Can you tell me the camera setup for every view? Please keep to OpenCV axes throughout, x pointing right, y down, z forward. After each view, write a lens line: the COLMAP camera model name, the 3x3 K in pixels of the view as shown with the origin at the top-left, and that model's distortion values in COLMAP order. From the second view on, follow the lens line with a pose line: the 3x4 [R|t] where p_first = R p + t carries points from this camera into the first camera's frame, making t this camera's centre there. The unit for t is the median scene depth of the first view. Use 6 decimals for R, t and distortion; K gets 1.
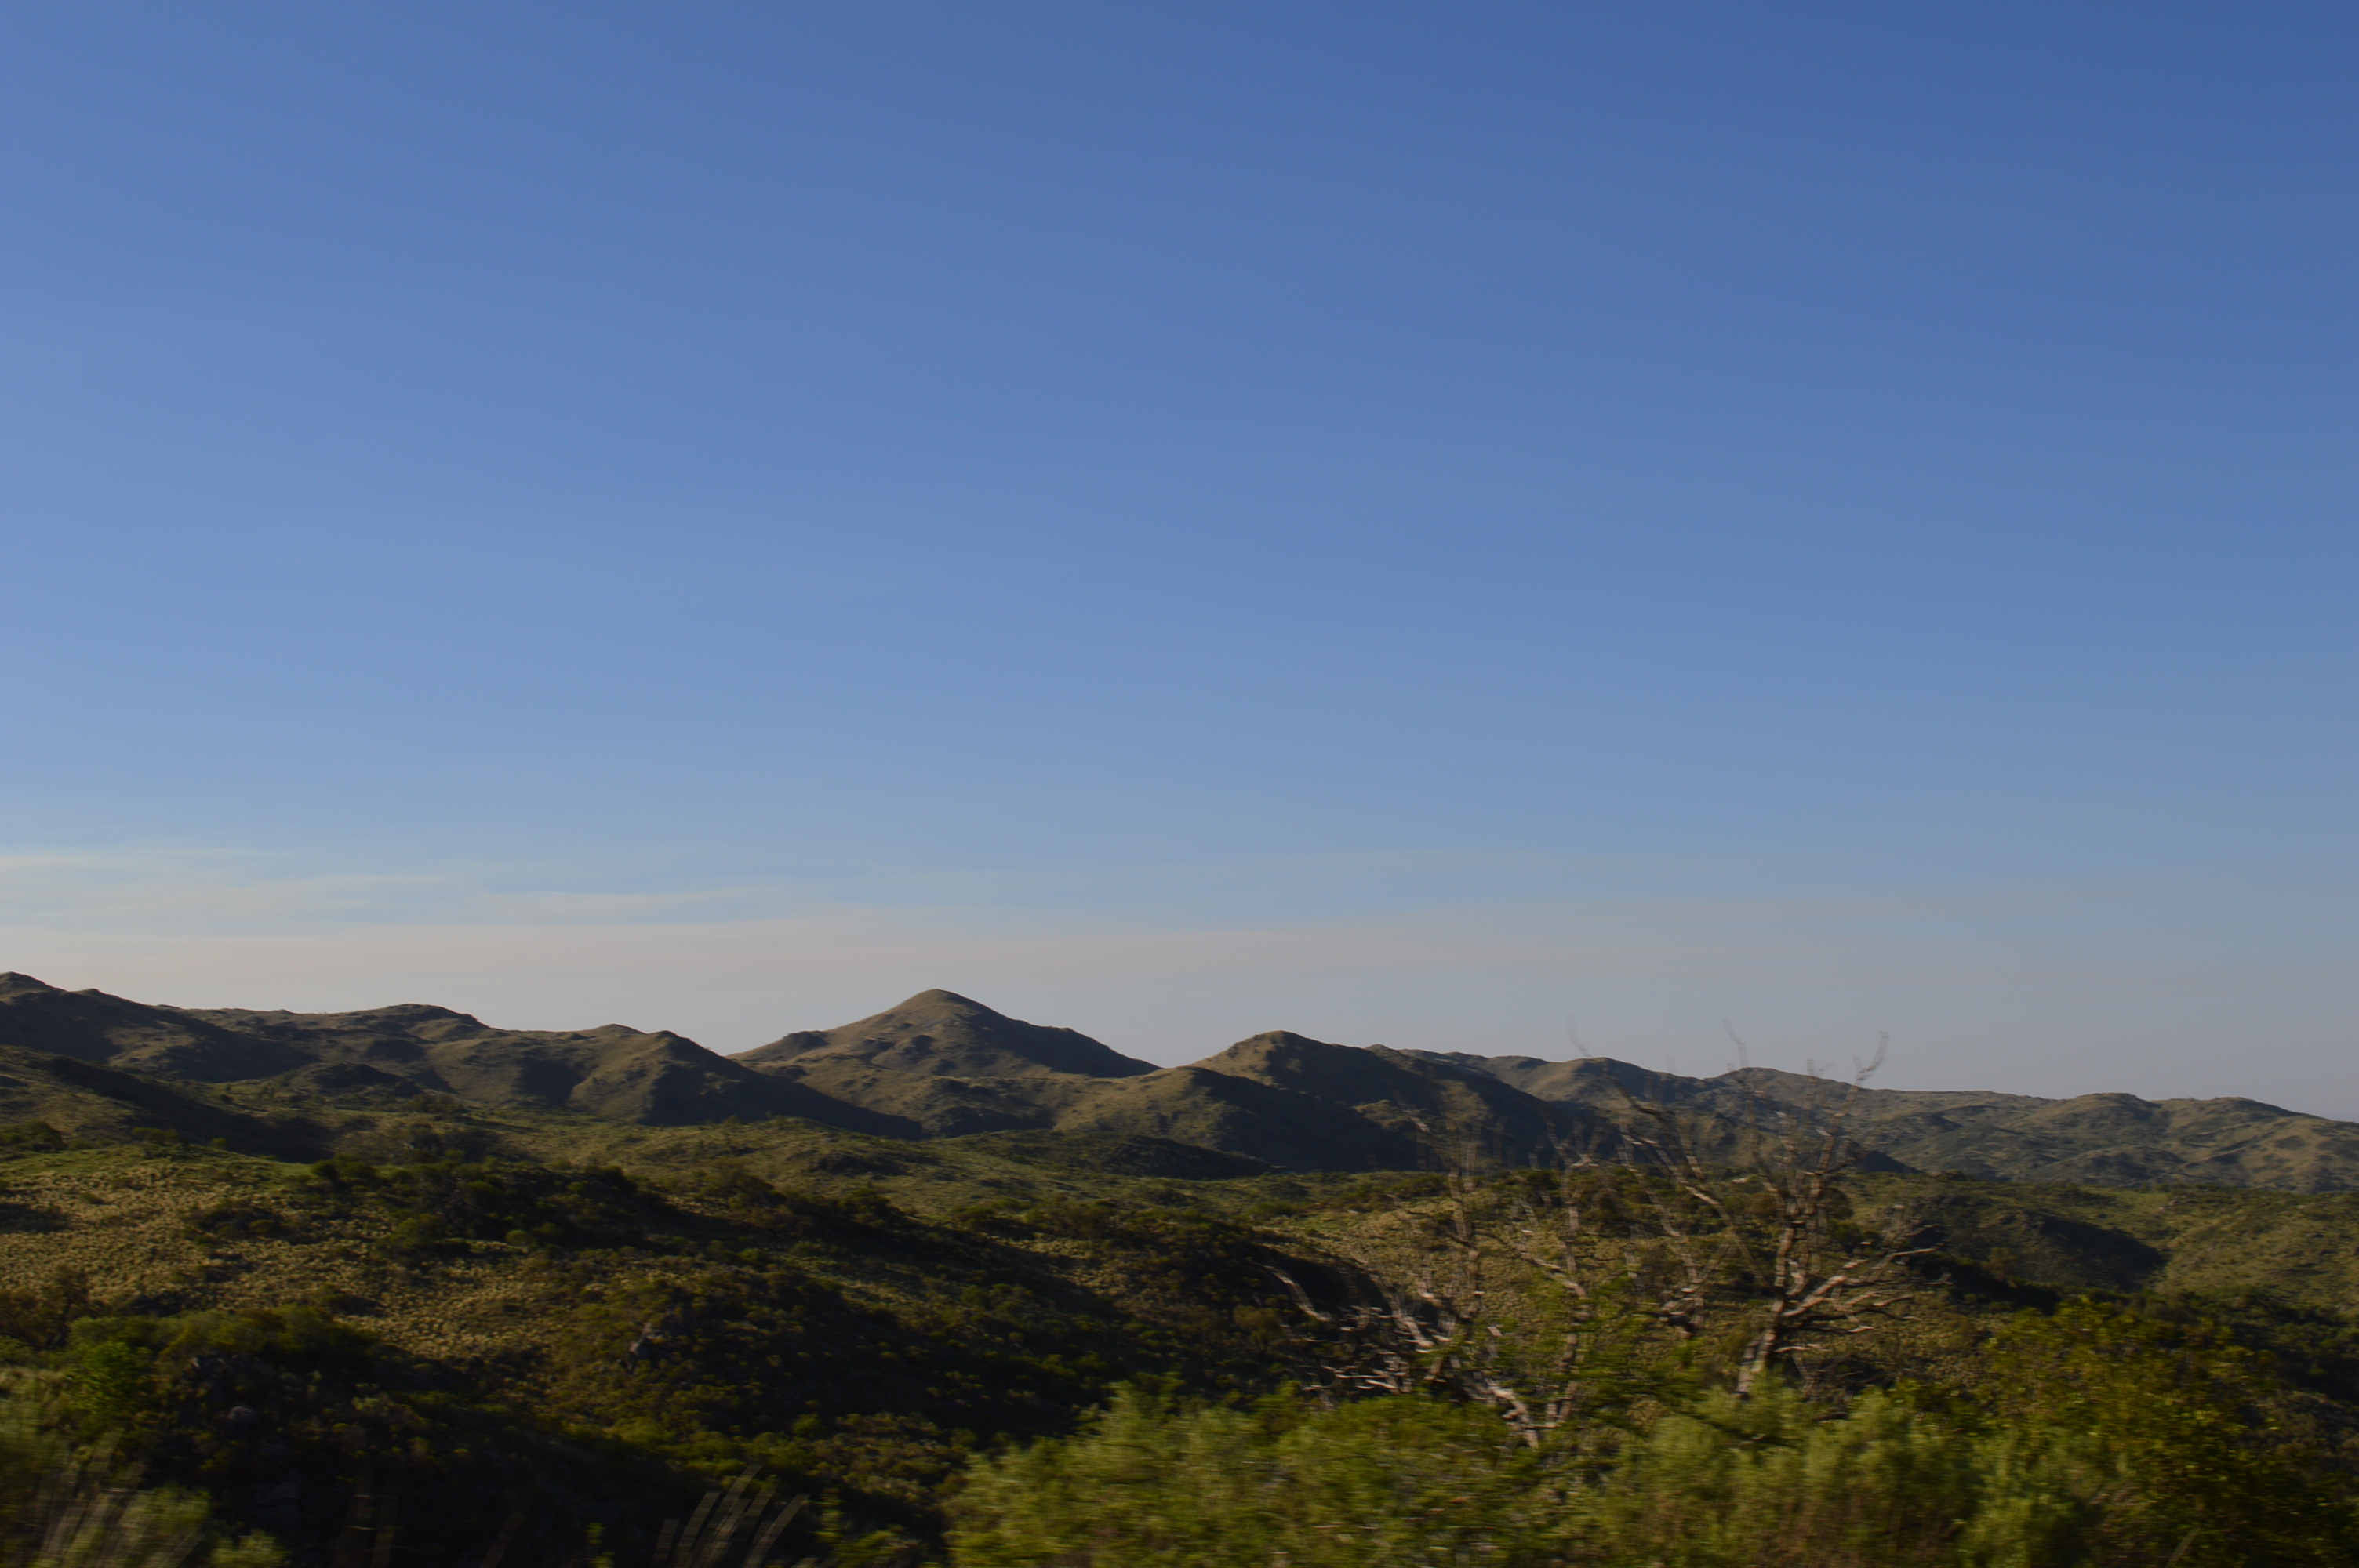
lens RADIAL K [[2990.0, 0, 1178.8], [0, 2990.0, 784.7], [0, 0, 1]] dist [-0.039102, 0.000000]
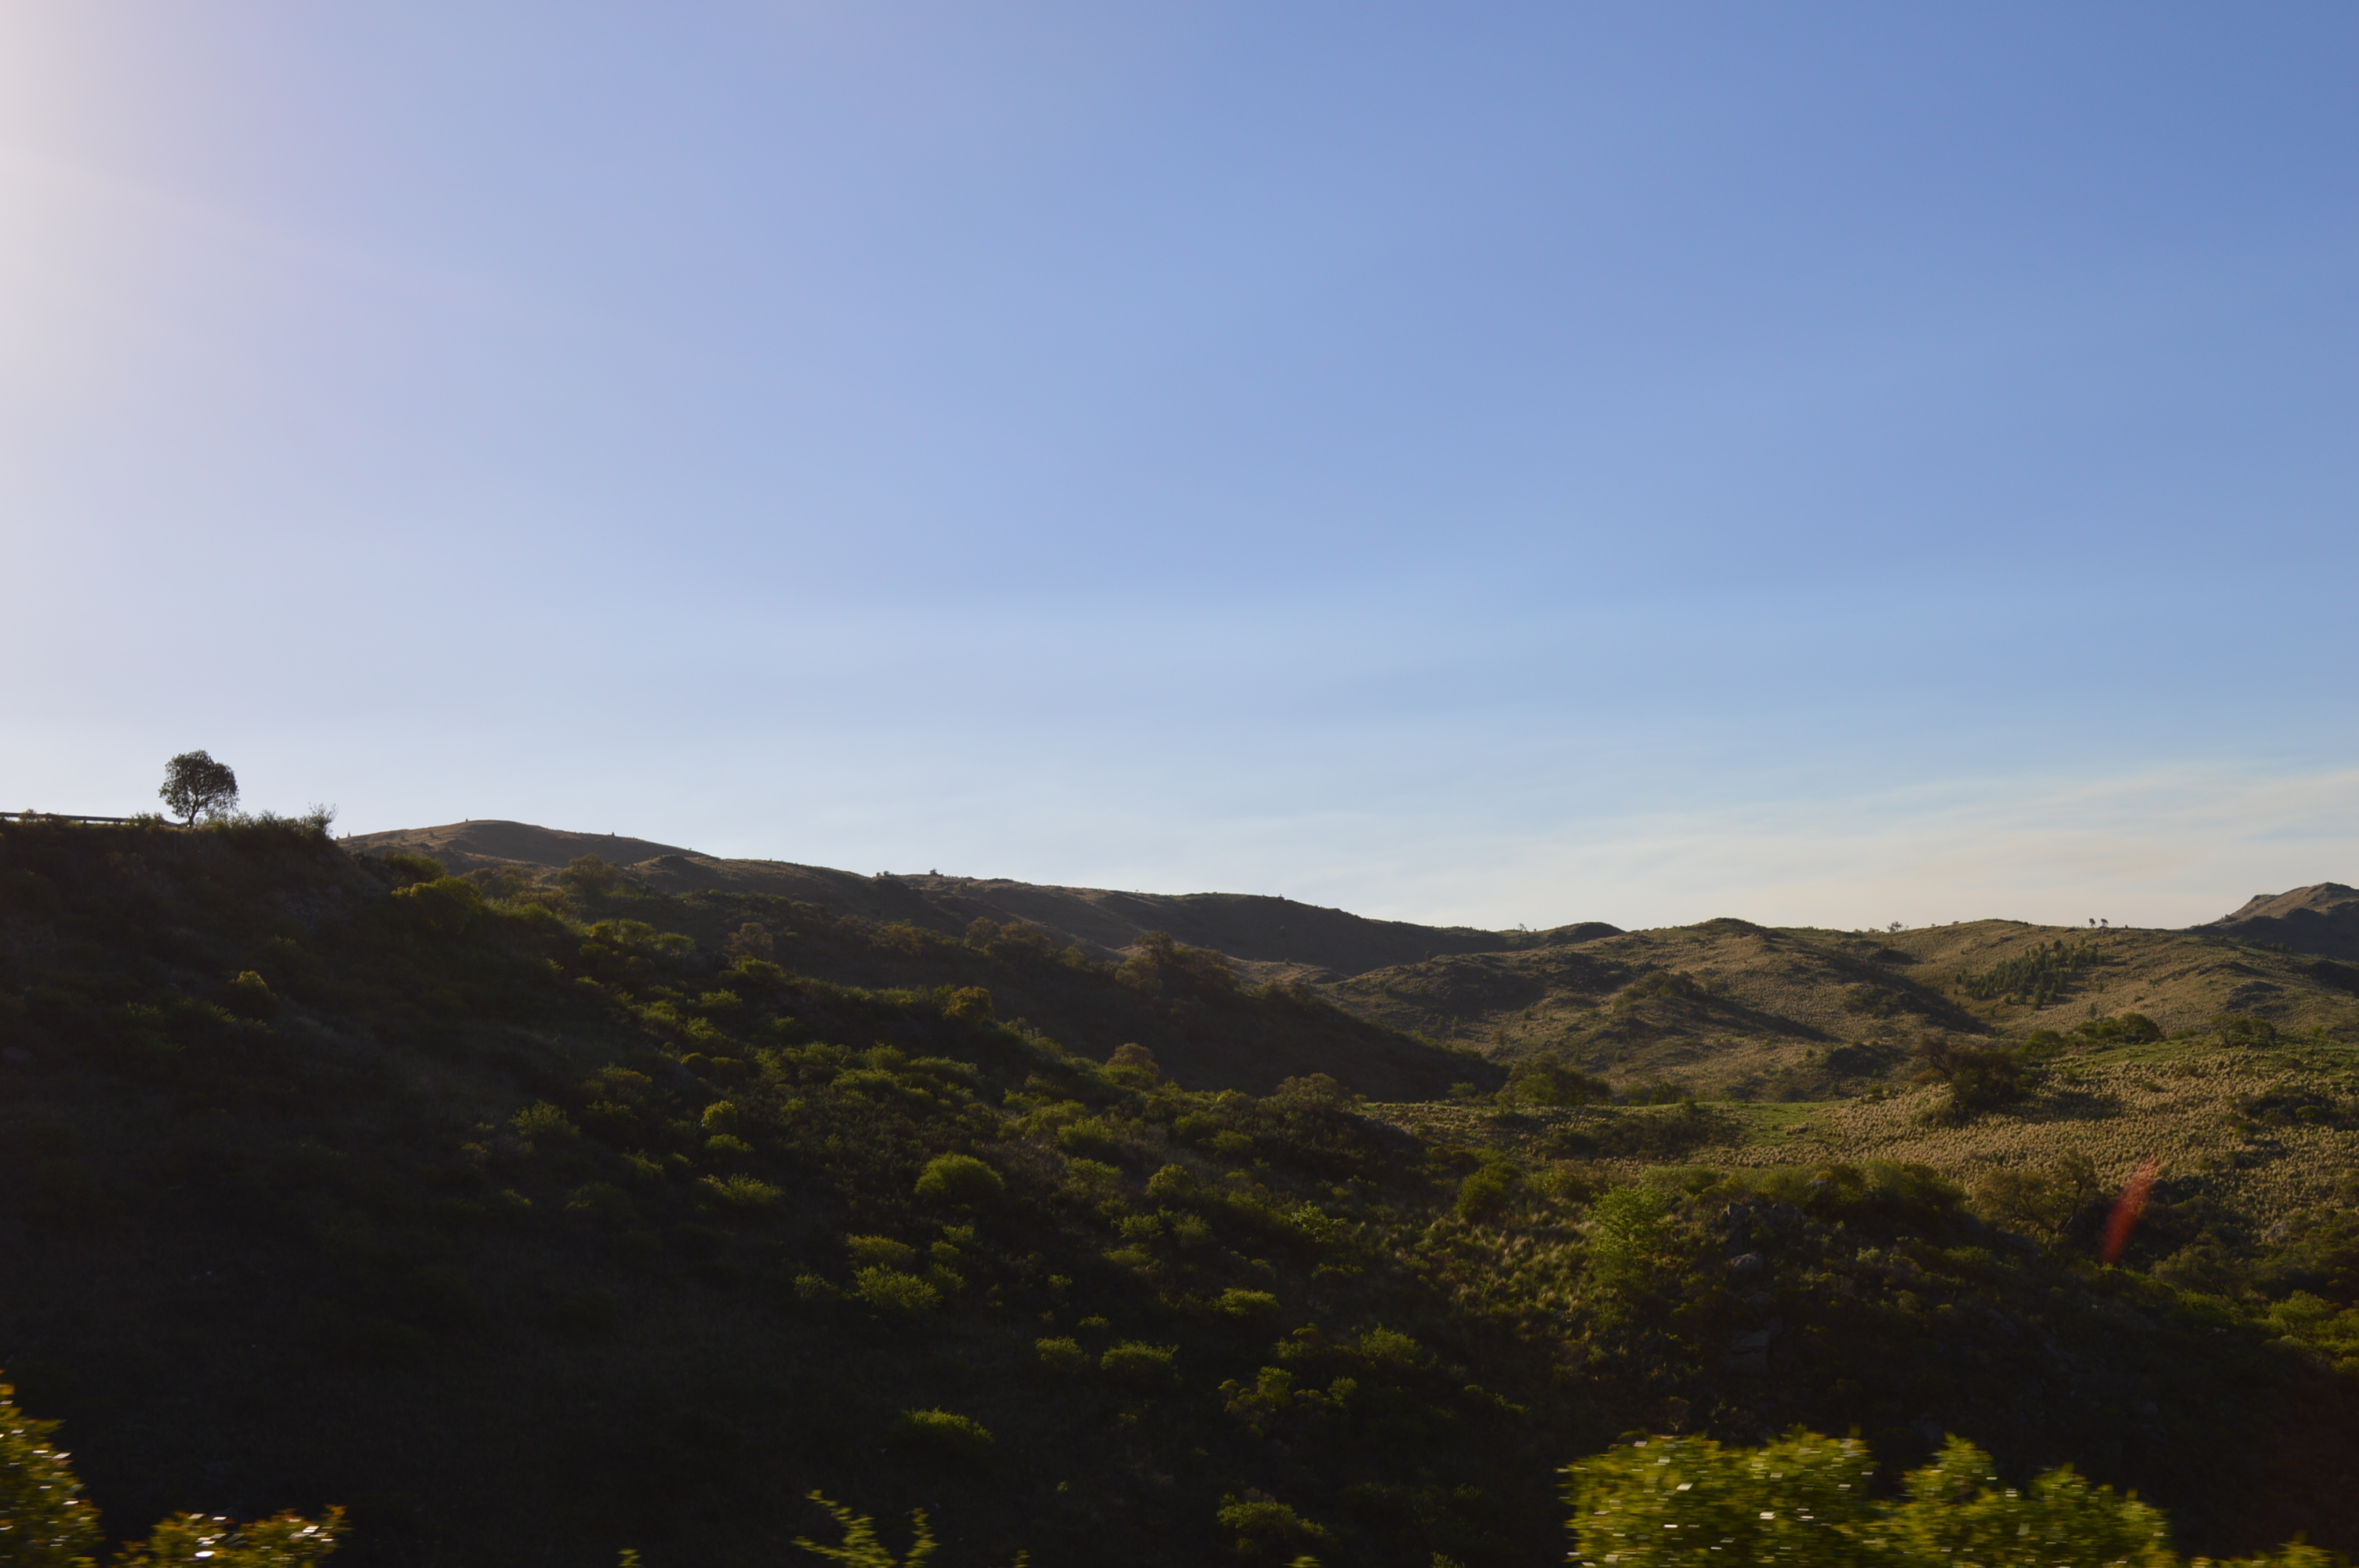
lens RADIAL K [[2990.0, 0, 1179.3], [0, 2990.0, 783.9], [0, 0, 1]] dist [-0.039102, 0.000000]
pose [[0.729408, -0.075789, -0.679868, 0.084447], [0.095538, 0.995390, -0.008463, 0.016619], [0.677375, -0.058780, 0.733286, 0.058986]]
